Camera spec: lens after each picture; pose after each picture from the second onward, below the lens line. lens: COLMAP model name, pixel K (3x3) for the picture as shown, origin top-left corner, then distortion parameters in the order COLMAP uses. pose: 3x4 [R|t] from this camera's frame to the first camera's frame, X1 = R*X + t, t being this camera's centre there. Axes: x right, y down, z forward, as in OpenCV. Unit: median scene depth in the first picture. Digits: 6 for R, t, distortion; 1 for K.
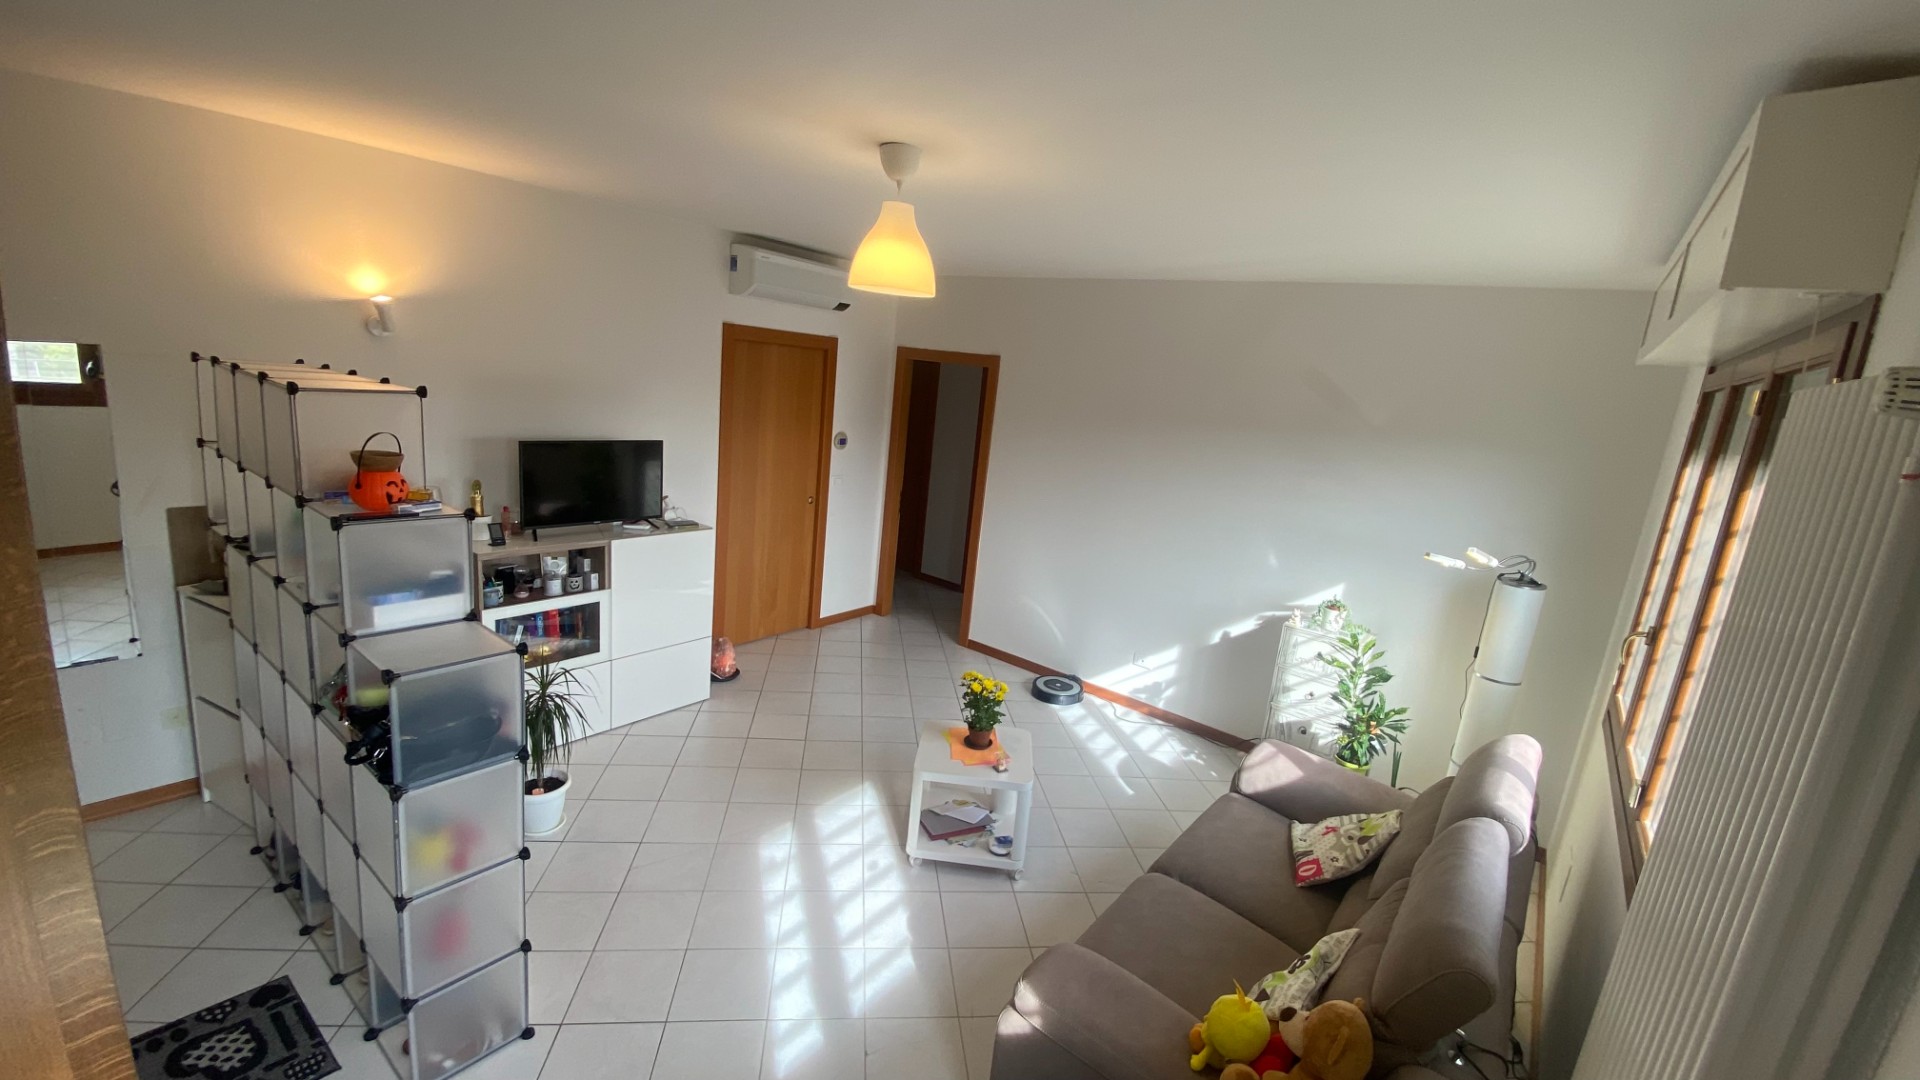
lens RADIAL K [[781.5, 0, 960.0], [0, 781.5, 540.0], [0, 0, 1]] dist [0.032219, -0.023817]
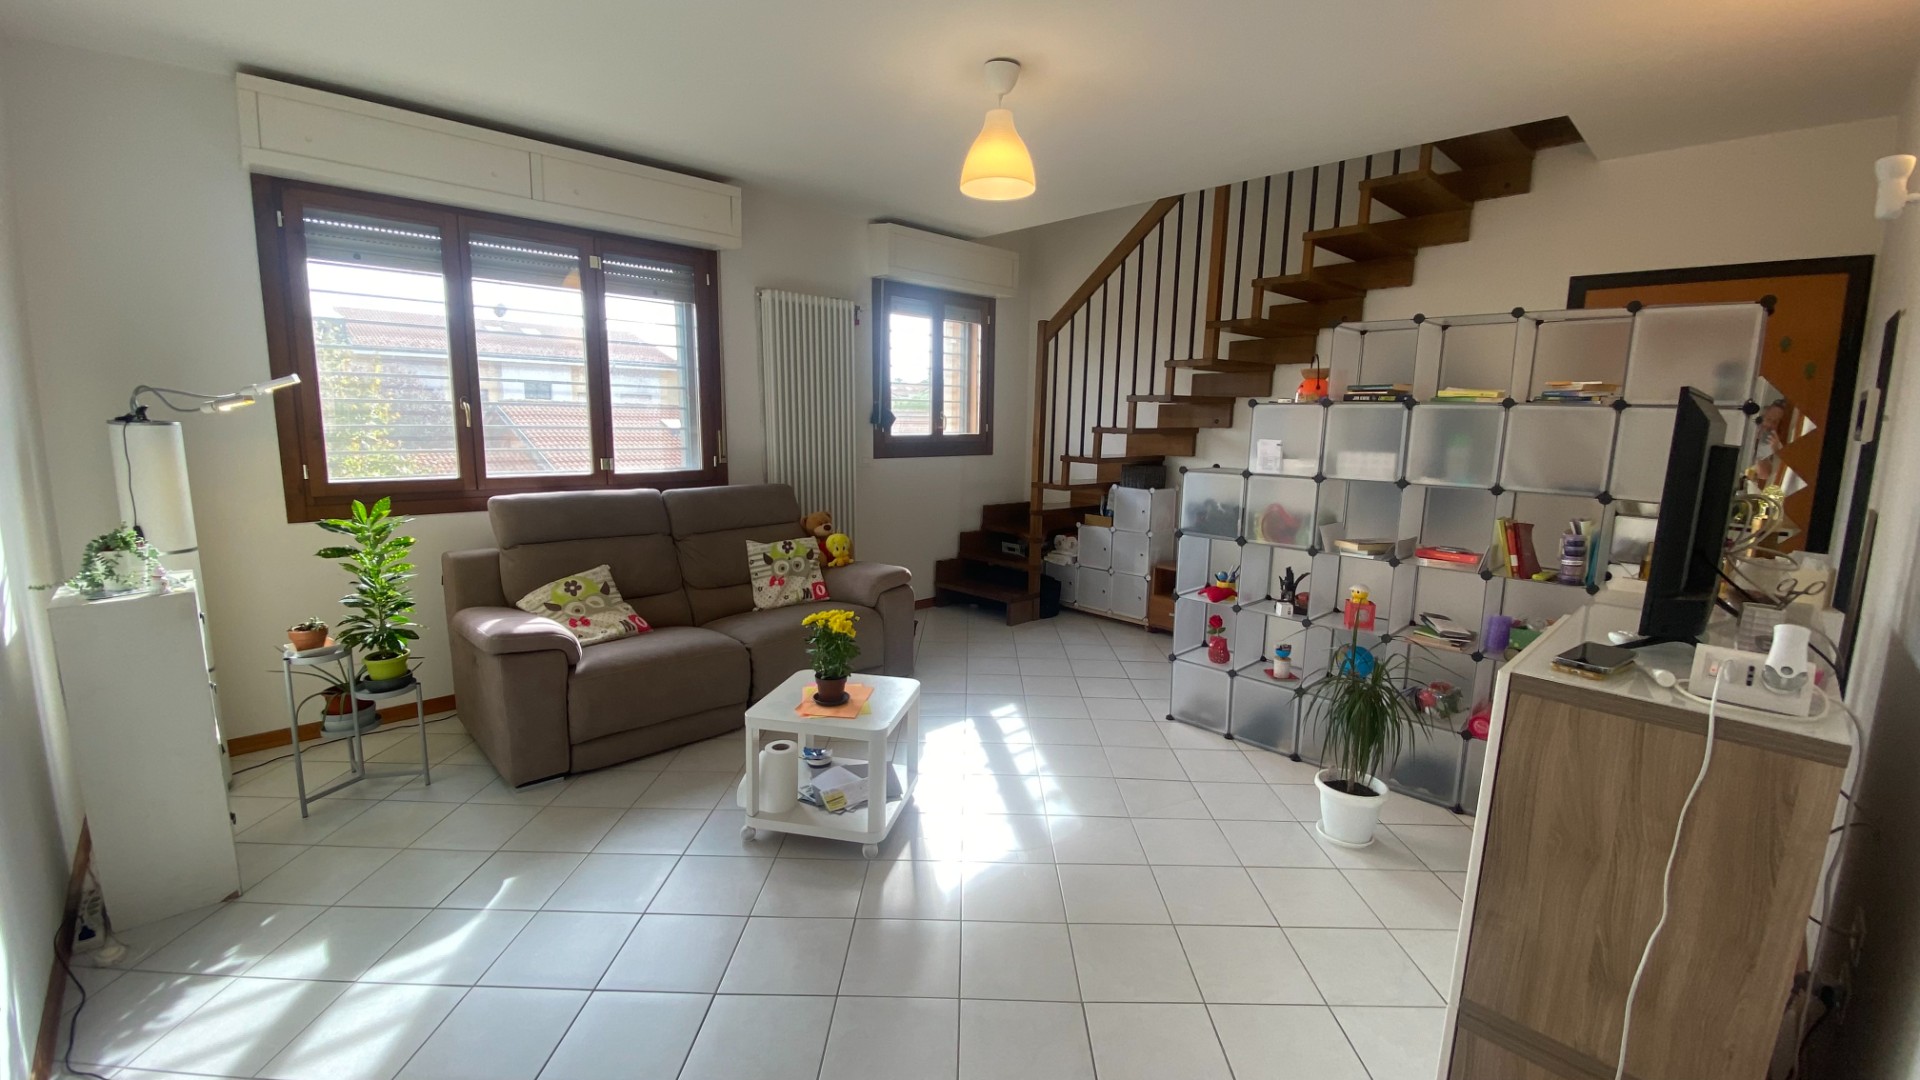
lens RADIAL K [[771.1, 0, 969.4], [0, 771.1, 535.6], [0, 0, 1]] dist [0.027152, -0.022101]
pose [[-0.983828, -0.134507, 0.118283, -0.167640], [-0.082613, 0.926685, 0.366647, -0.173612], [-0.158928, 0.350946, -0.922810, 1.444858]]
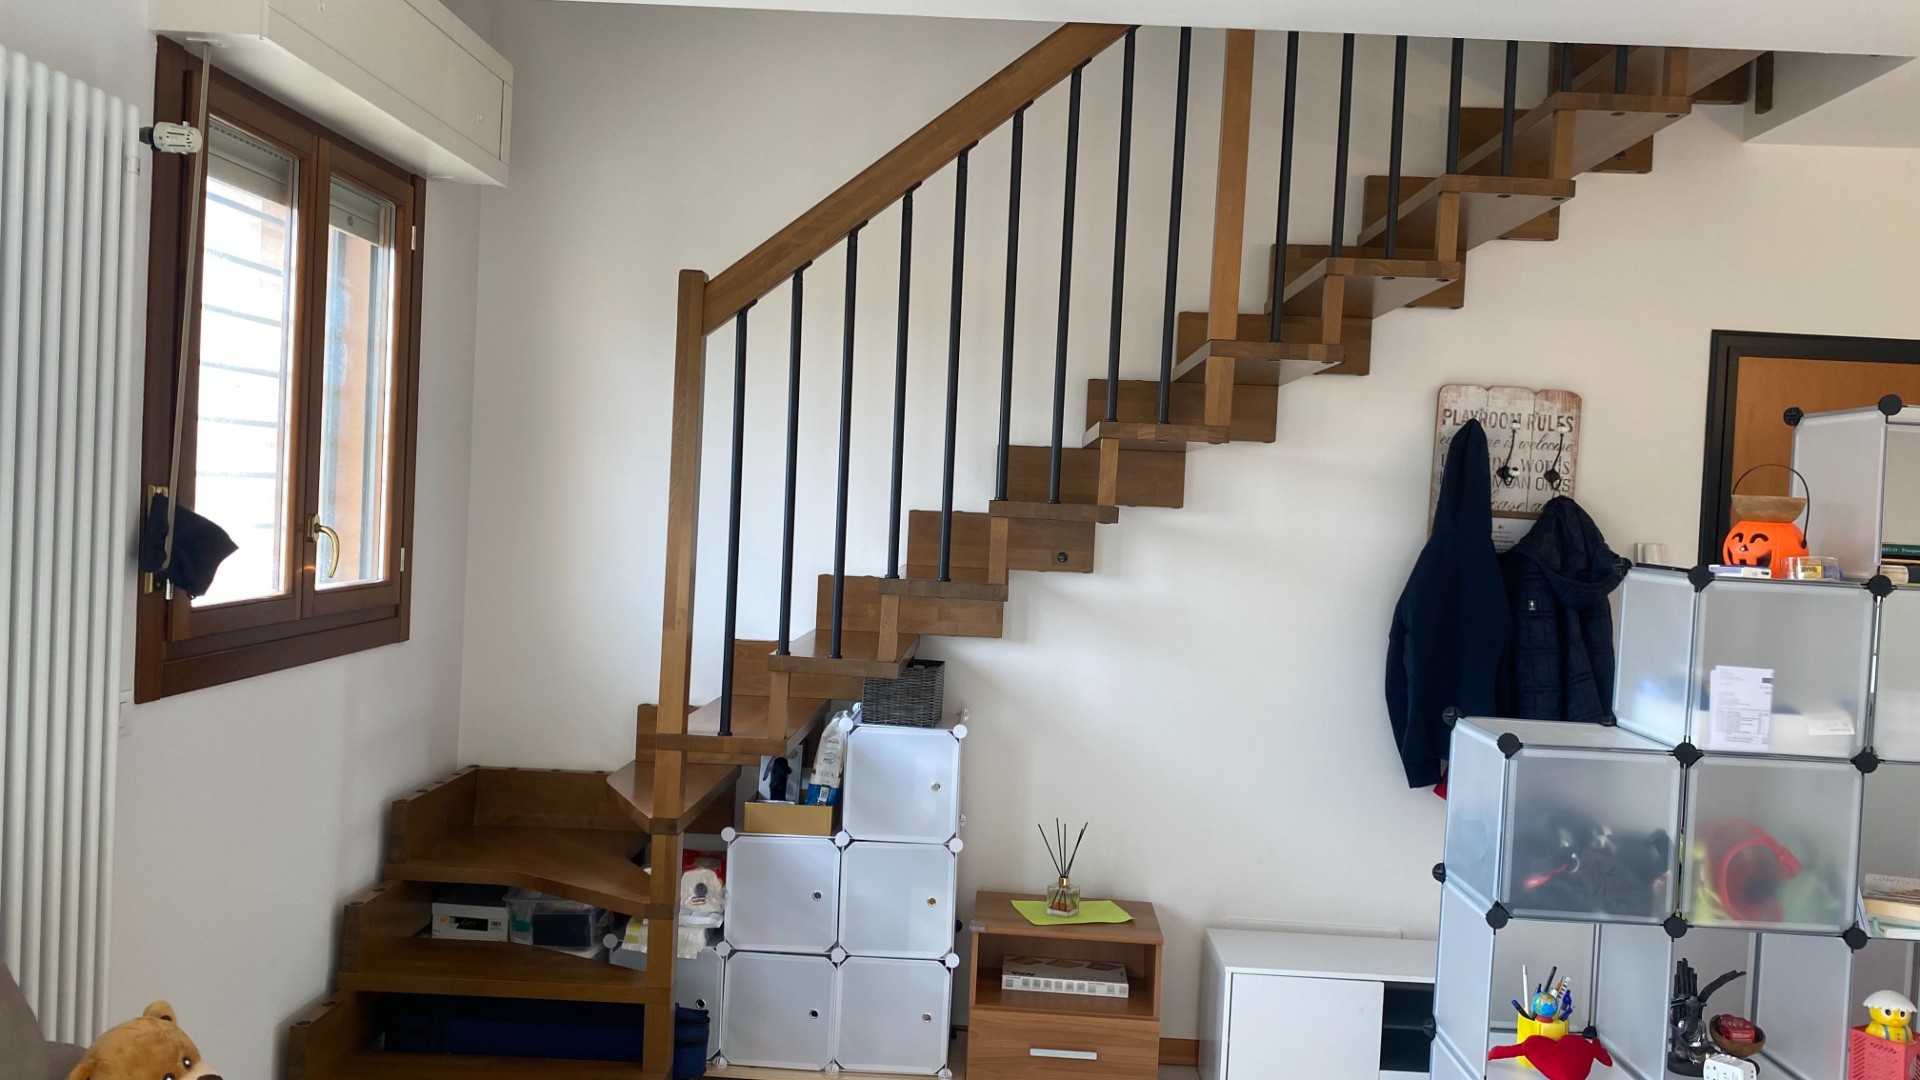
lens RADIAL K [[1459.0, 0, 967.4], [0, 1459.0, 527.6], [0, 0, 1]] dist [0.083351, -0.115927]
pose [[-0.796417, -0.126296, -0.591413, 0.288300], [-0.249141, 0.959624, 0.130575, -0.046406], [0.551043, 0.251337, -0.795727, 0.891208]]
